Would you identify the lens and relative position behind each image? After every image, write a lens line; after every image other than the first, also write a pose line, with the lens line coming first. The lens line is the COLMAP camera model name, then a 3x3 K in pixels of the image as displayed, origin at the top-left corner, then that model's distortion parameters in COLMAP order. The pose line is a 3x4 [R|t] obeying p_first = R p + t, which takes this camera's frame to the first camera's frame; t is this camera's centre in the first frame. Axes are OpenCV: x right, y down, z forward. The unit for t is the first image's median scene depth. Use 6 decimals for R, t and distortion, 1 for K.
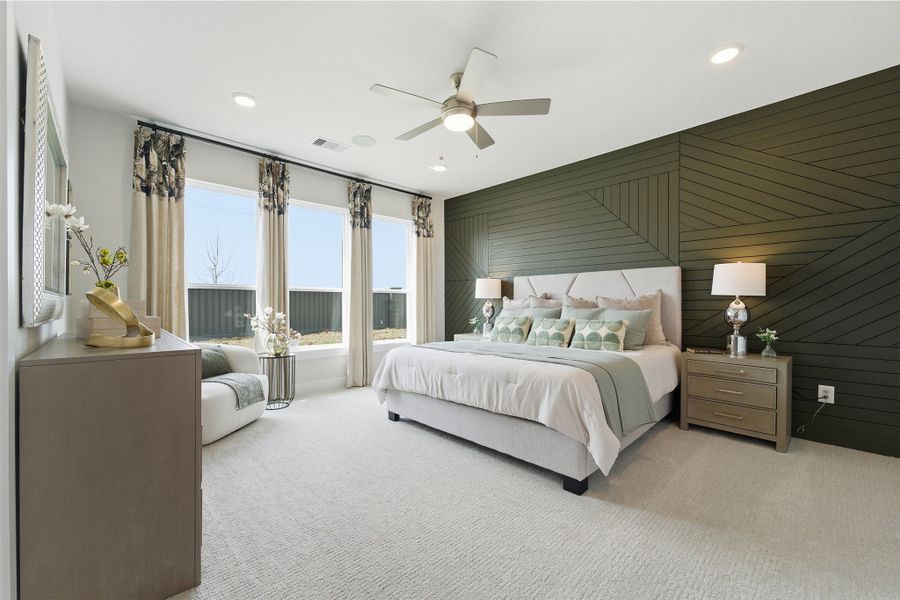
lens RADIAL K [[368.9, 0, 446.2], [0, 368.9, 303.1], [0, 0, 1]] dist [-0.000430, 0.000303]
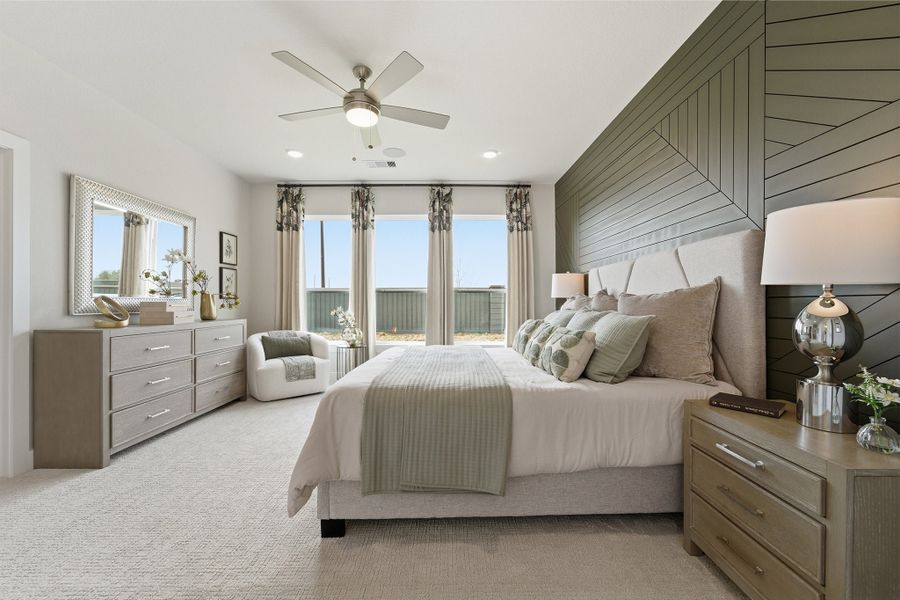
lens RADIAL K [[362.5, 0, 459.6], [0, 362.5, 300.2], [0, 0, 1]] dist [0.000330, 0.000128]
pose [[0.736591, -0.005349, -0.676318, 0.595550], [0.001120, 0.999977, -0.006690, -0.001167], [0.676338, 0.004170, 0.736580, 0.325431]]
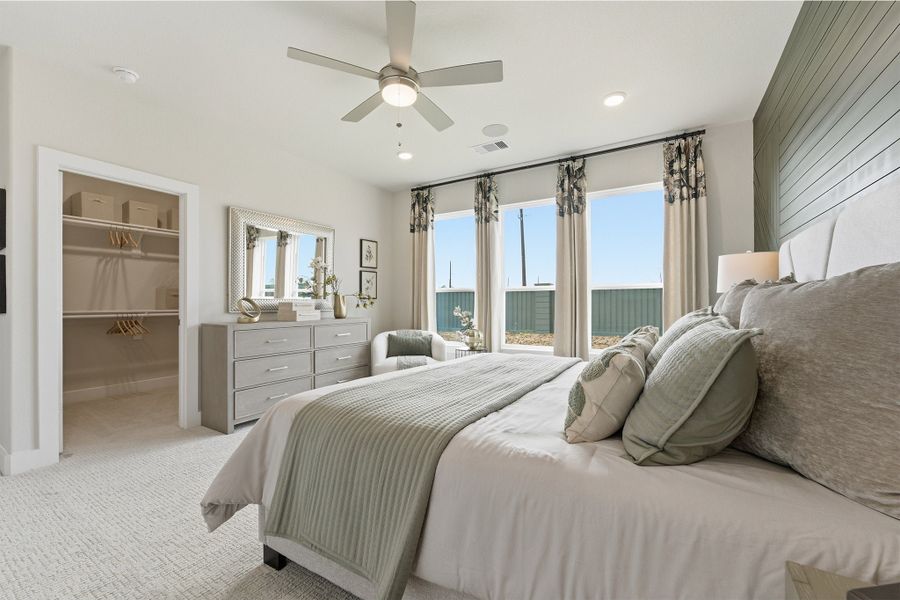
lens RADIAL K [[375.6, 0, 453.0], [0, 375.6, 300.7], [0, 0, 1]] dist [-0.001532, 0.000317]
pose [[0.261256, -0.003547, -0.965263, 0.627949], [0.001302, 0.999994, -0.003322, -0.003333], [0.965269, -0.000389, 0.261259, 0.603757]]
